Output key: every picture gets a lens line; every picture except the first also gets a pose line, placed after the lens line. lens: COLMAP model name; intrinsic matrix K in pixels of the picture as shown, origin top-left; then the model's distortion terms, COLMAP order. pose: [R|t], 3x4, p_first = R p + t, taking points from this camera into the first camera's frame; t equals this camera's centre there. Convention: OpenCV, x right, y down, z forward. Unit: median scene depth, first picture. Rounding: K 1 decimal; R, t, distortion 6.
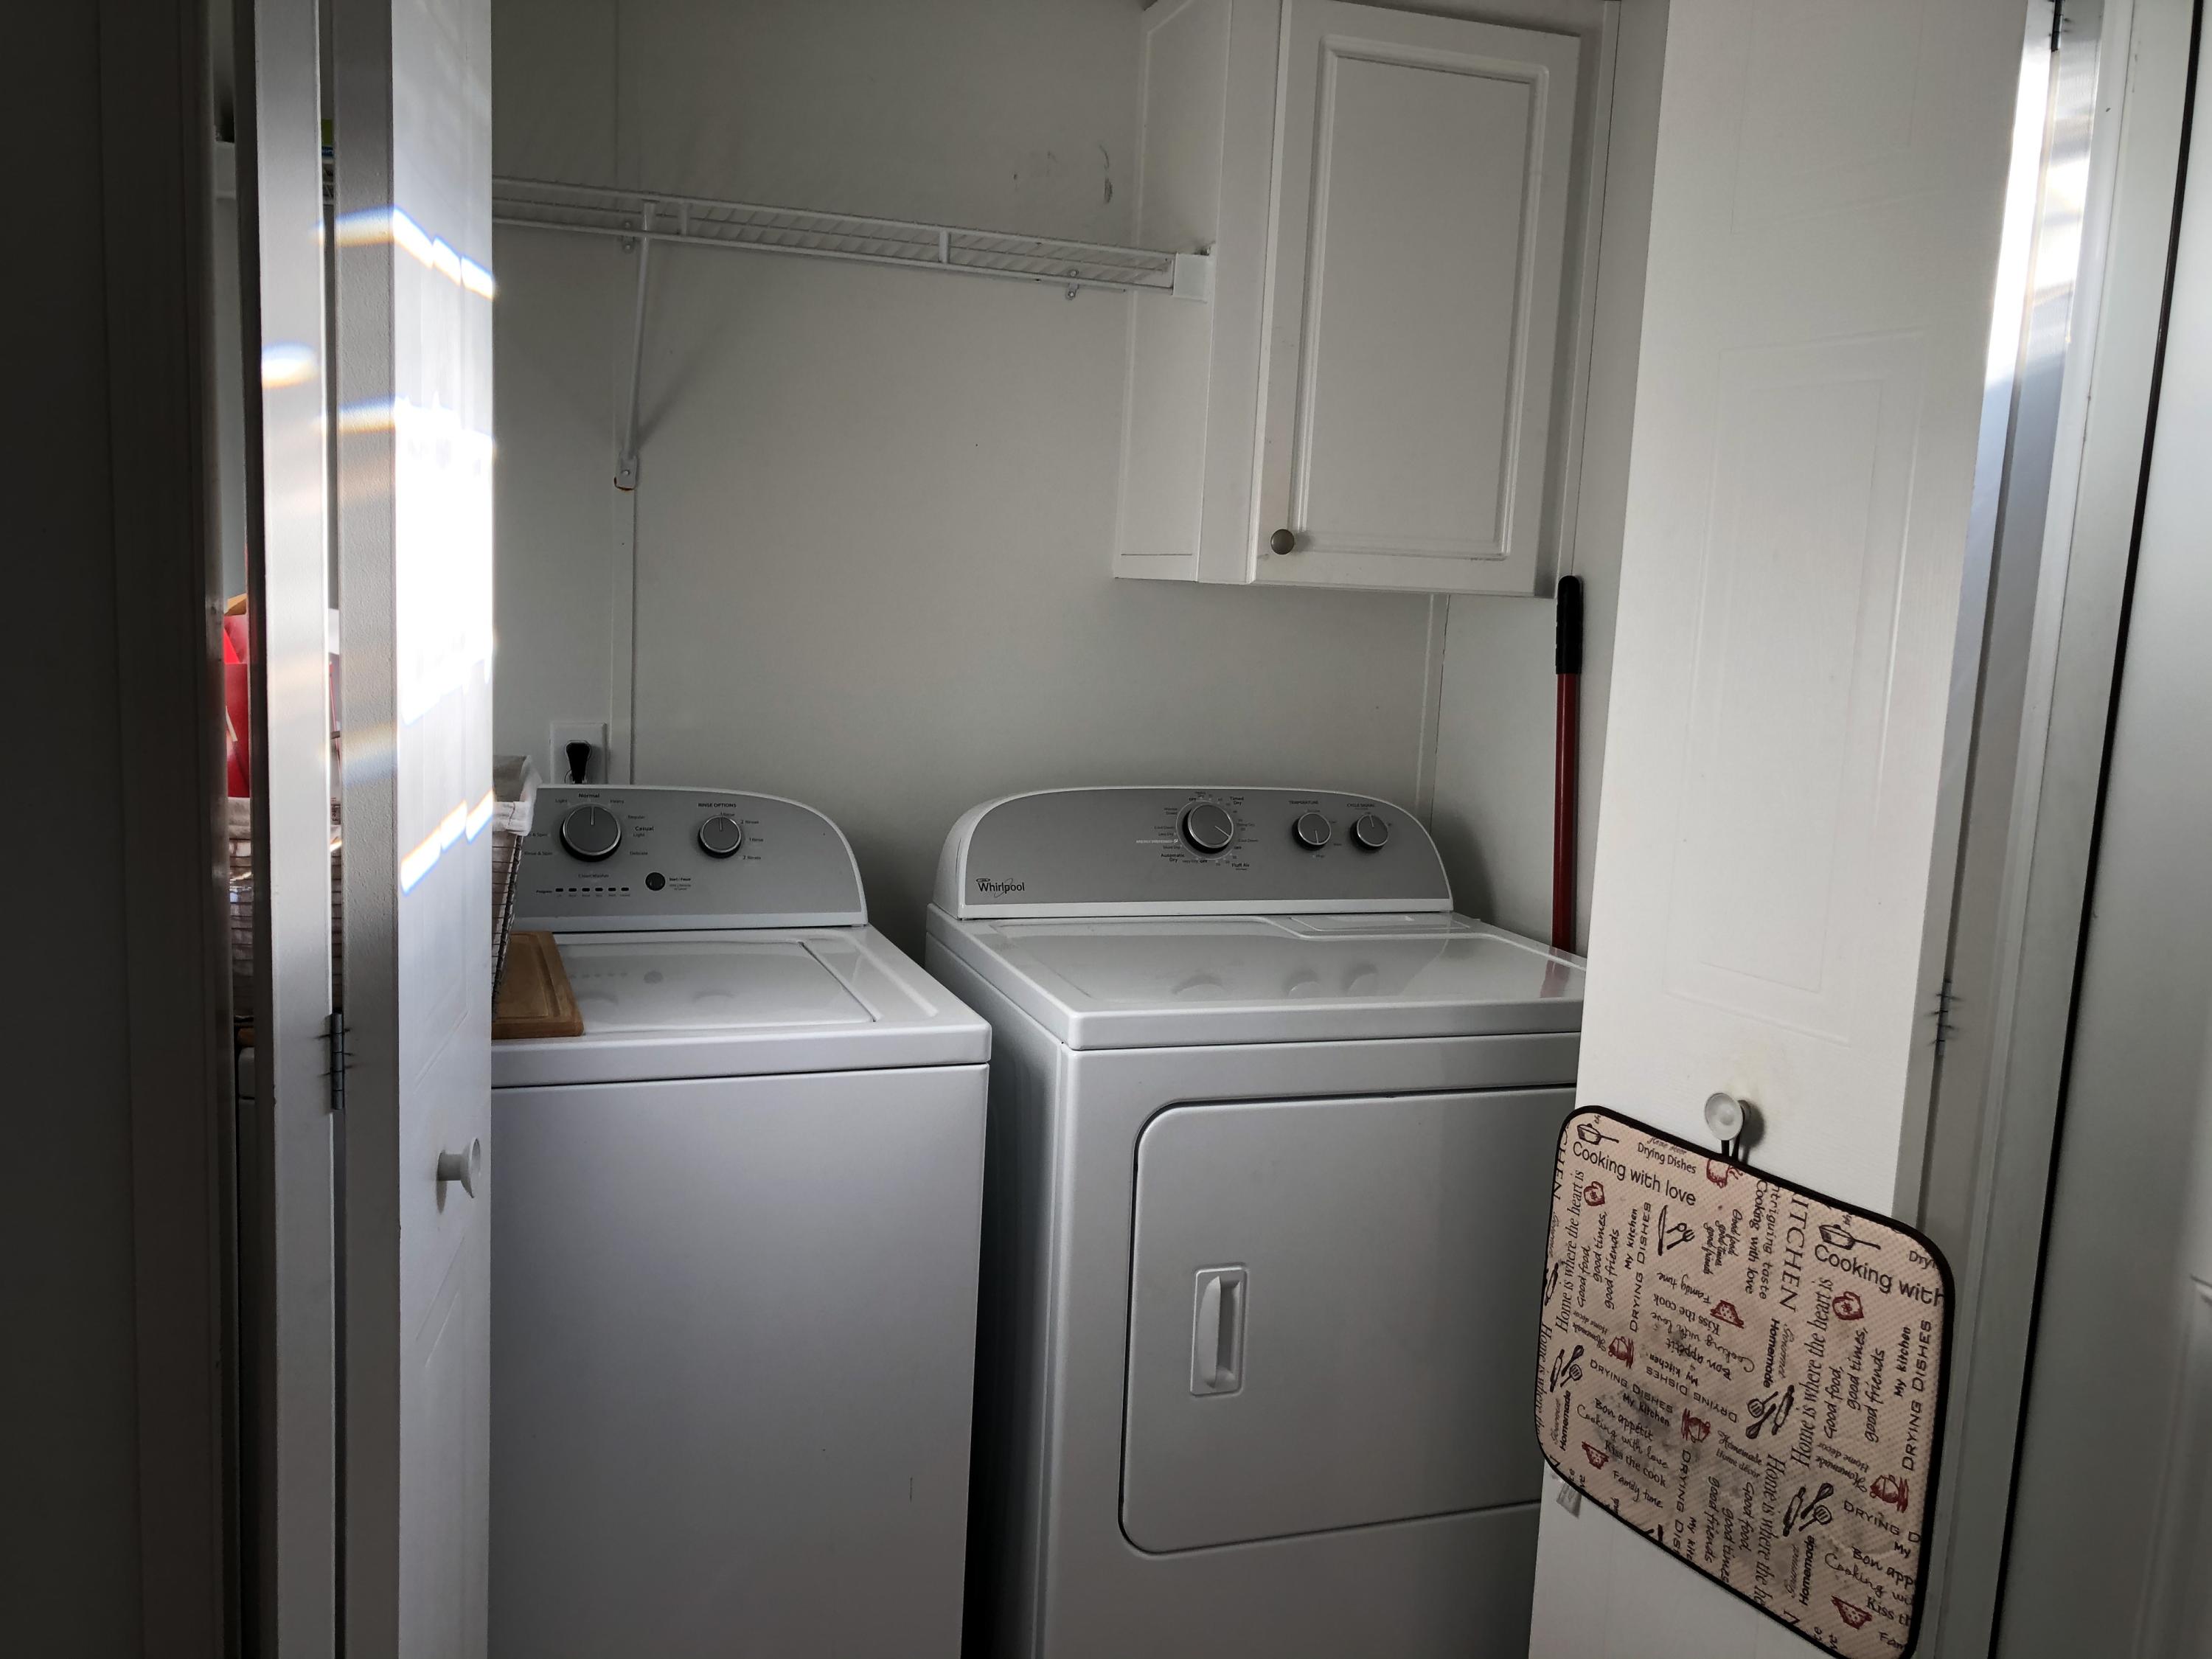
lens RADIAL K [[1789.9, 0, 1106.5], [0, 1789.9, 831.2], [0, 0, 1]] dist [0.058589, -0.000088]
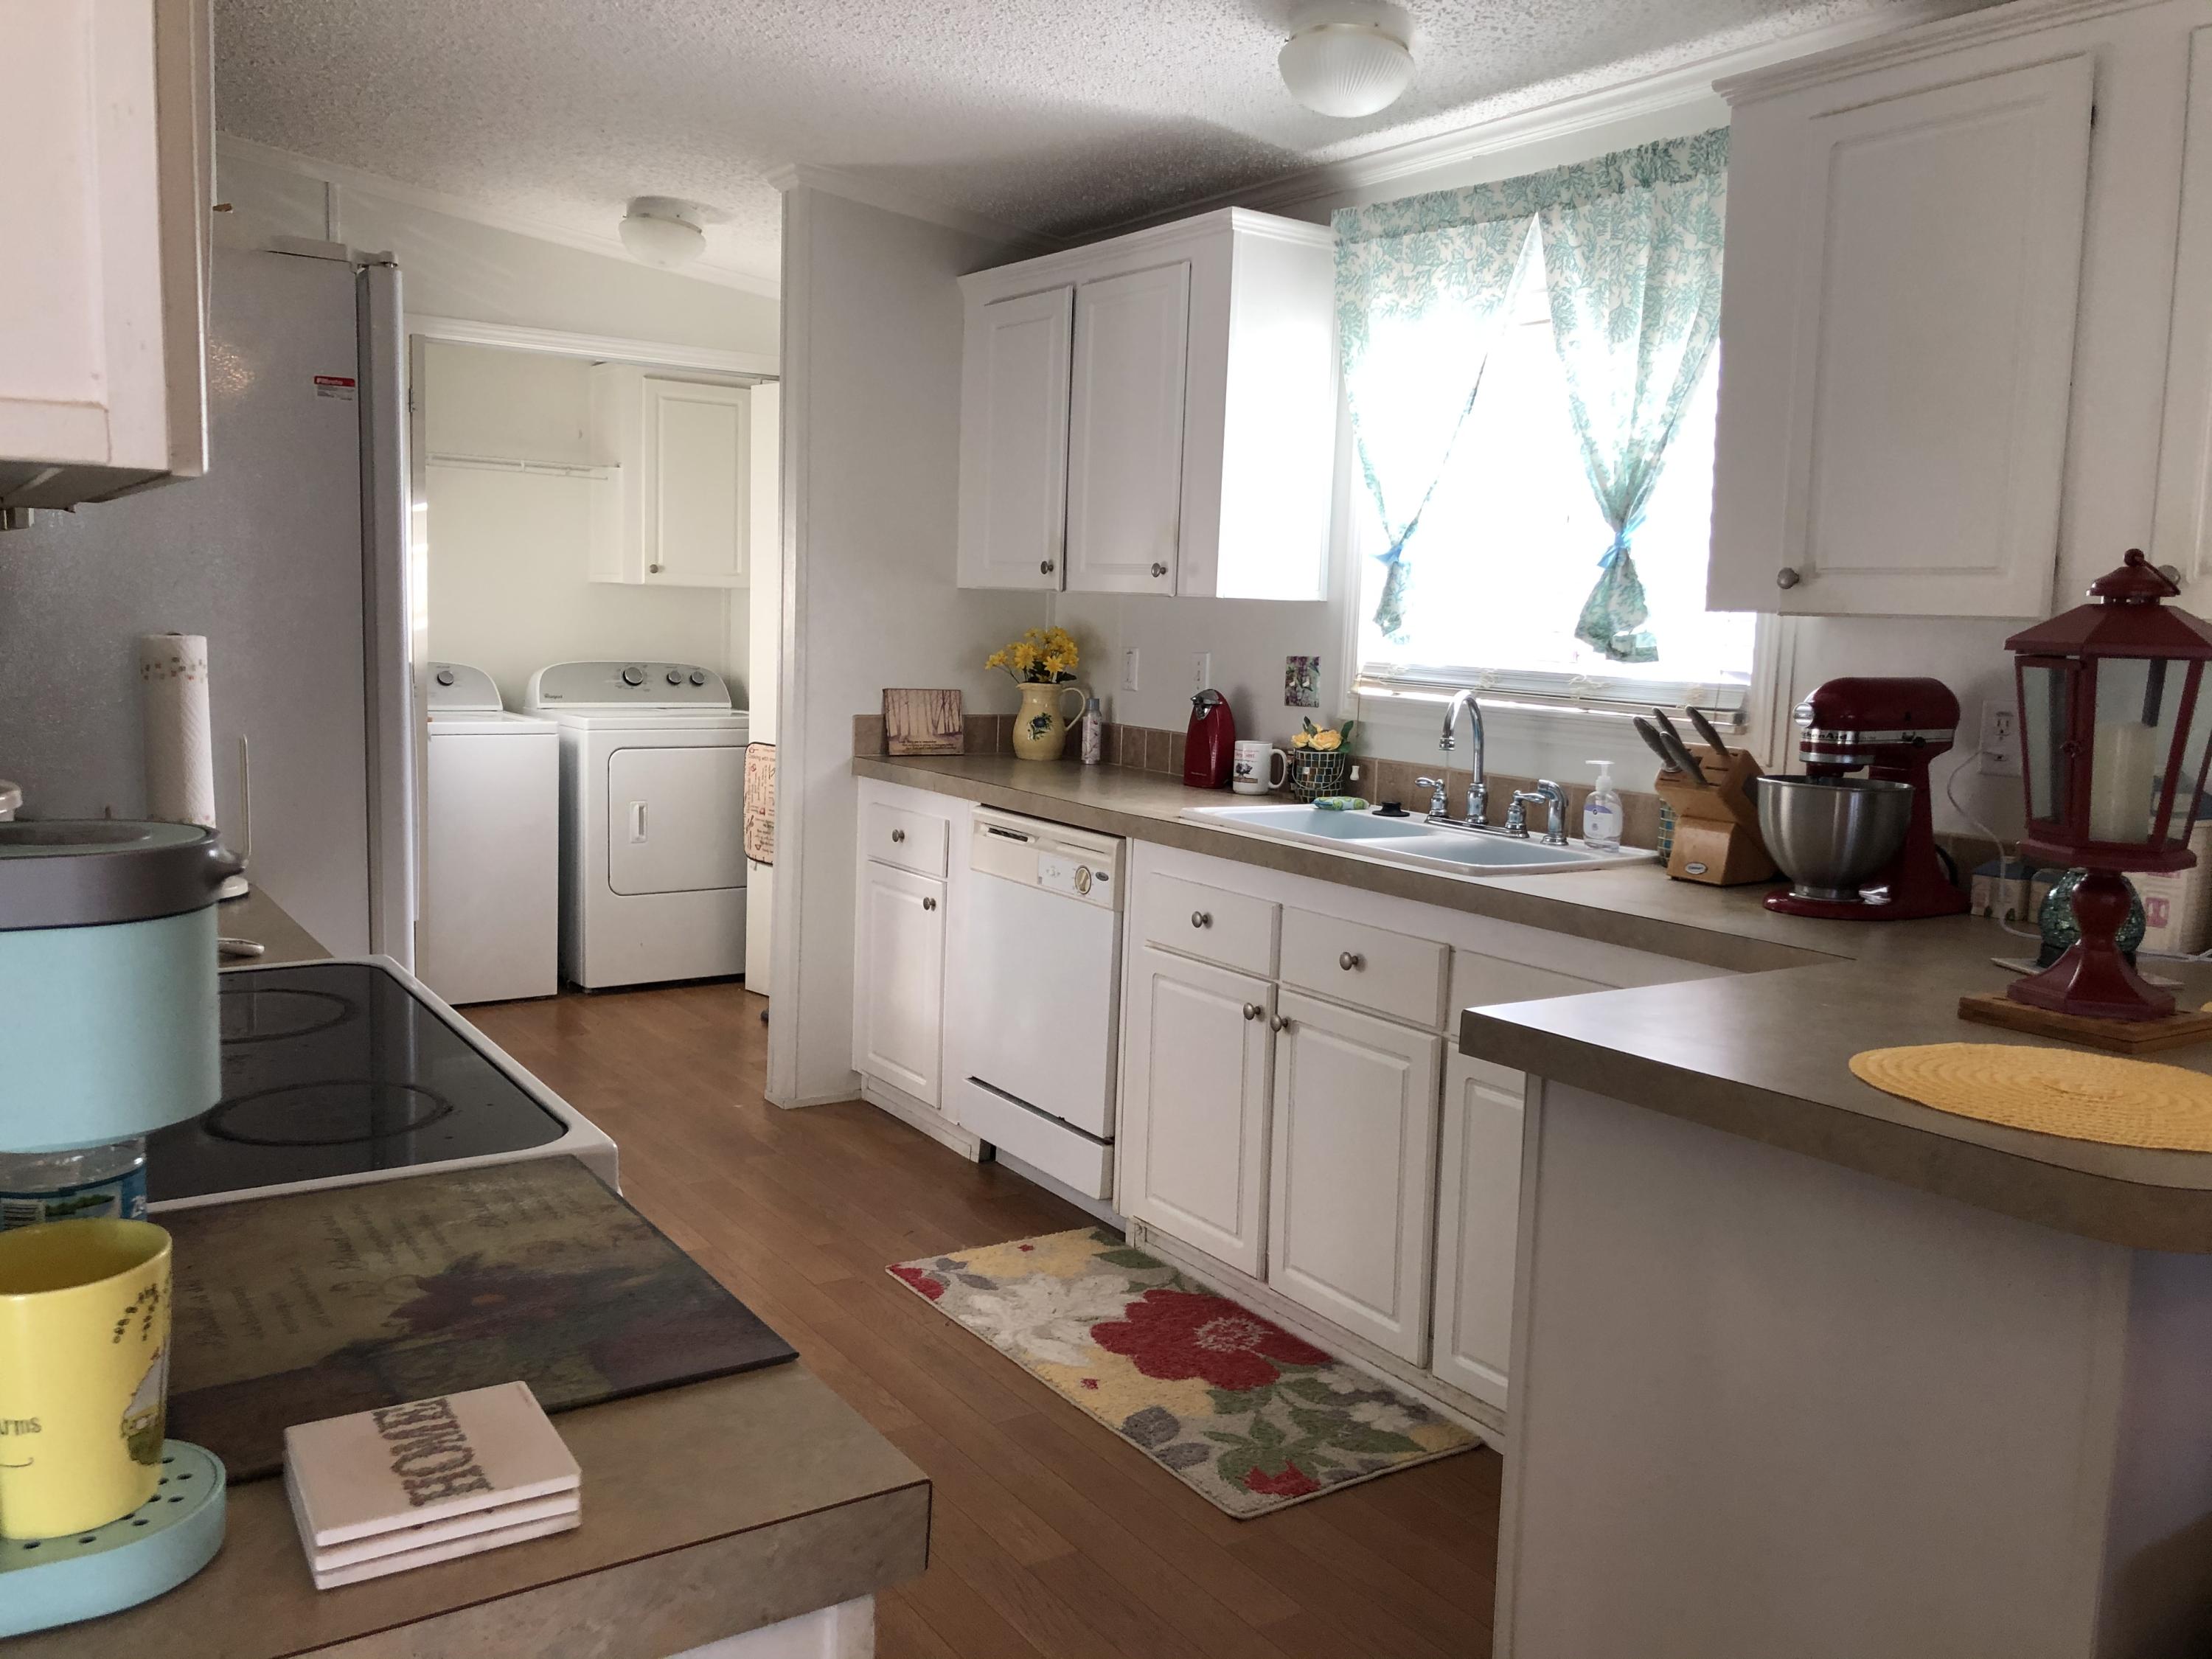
lens RADIAL K [[1789.9, 0, 1112.5], [0, 1789.9, 824.5], [0, 0, 1]] dist [0.058589, -0.000088]
pose [[0.959771, -0.049975, 0.276302, -0.009717], [0.052226, 0.998635, -0.000787, 0.272863], [-0.275886, 0.015186, 0.961070, -1.864083]]
